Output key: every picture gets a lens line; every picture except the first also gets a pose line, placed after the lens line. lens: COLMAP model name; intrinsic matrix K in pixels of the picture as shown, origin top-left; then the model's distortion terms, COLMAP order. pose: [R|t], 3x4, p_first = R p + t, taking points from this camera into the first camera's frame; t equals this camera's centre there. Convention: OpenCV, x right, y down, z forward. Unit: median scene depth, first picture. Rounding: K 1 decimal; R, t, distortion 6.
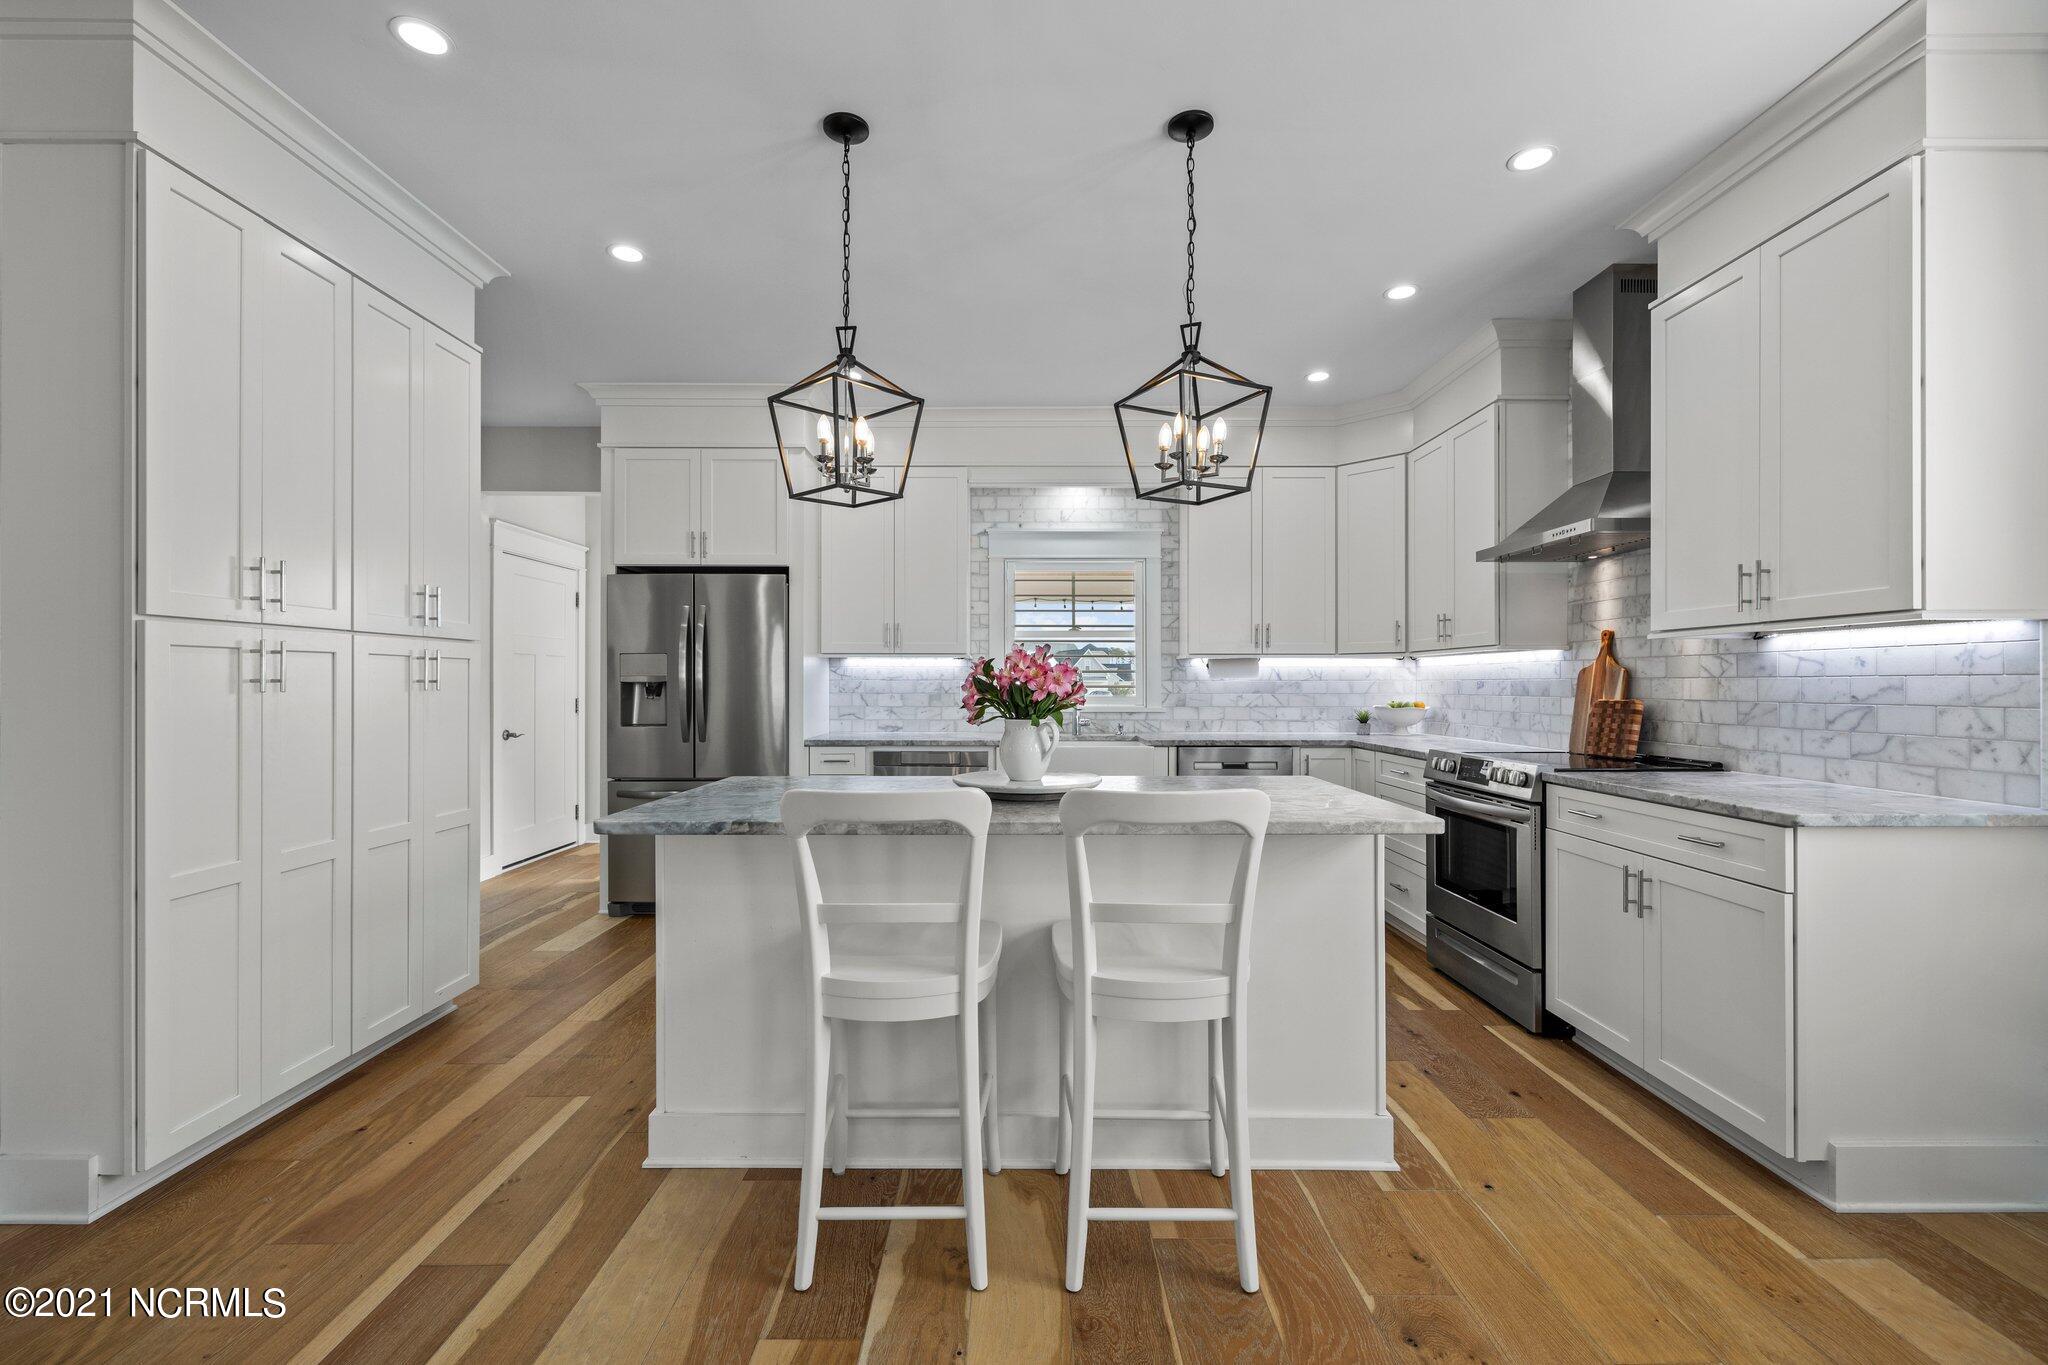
lens RADIAL K [[870.5, 0, 1021.7], [0, 870.5, 683.1], [0, 0, 1]] dist [-0.003743, -0.000176]
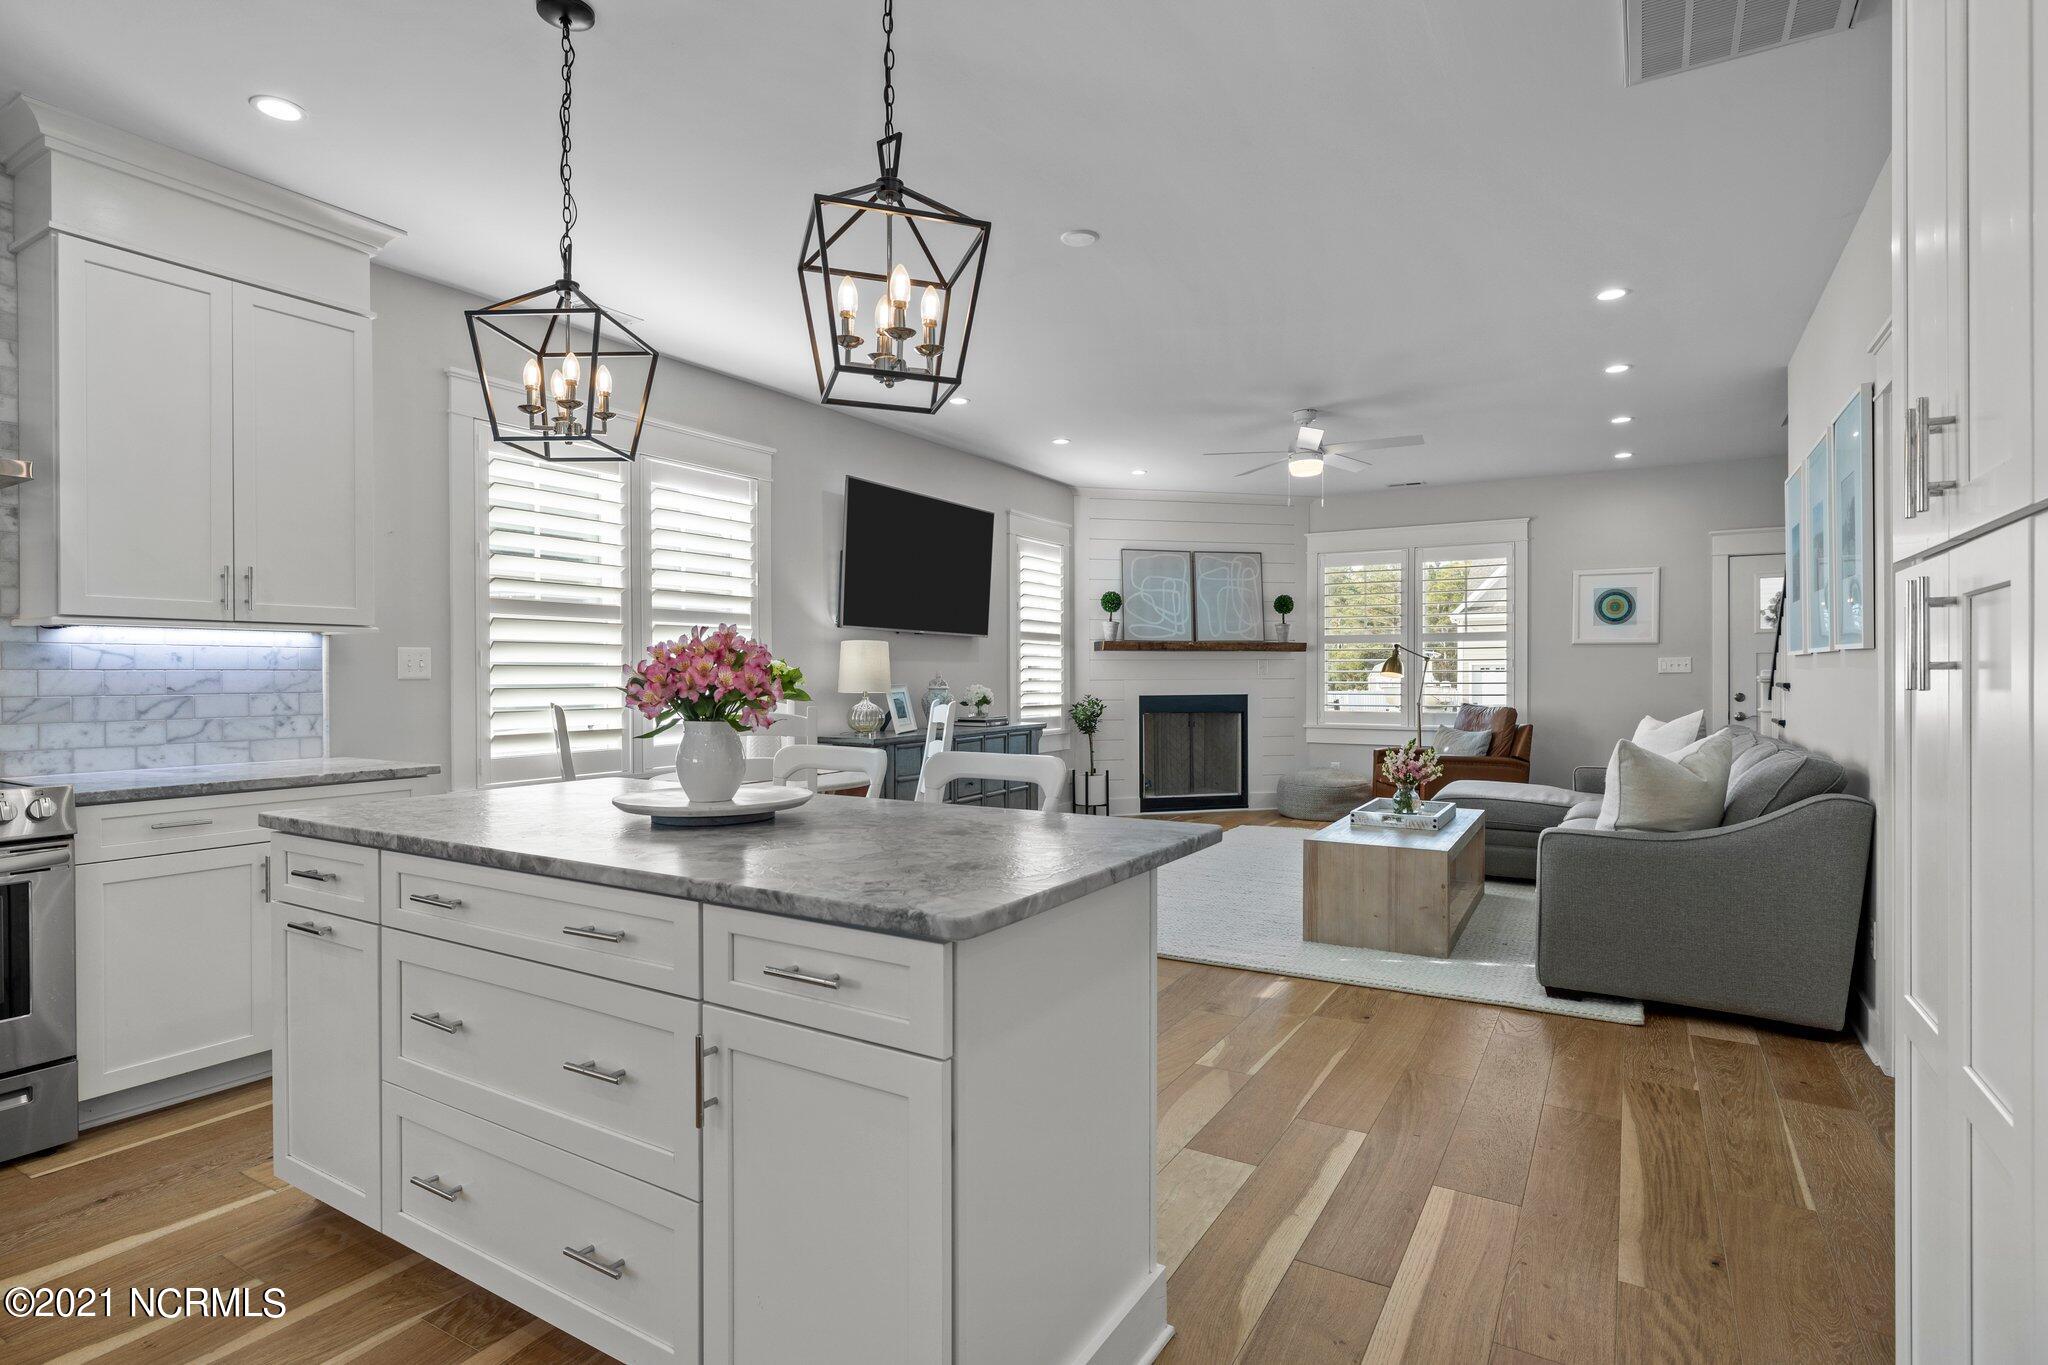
lens RADIAL K [[1035.2, 0, 1024.7], [0, 1035.2, 675.5], [0, 0, 1]] dist [-0.002911, 0.000129]
pose [[-0.860845, 0.000266, 0.508868, -0.684717], [0.000571, 1.000000, 0.000442, -0.000728], [-0.508868, 0.000671, -0.860844, 1.608930]]
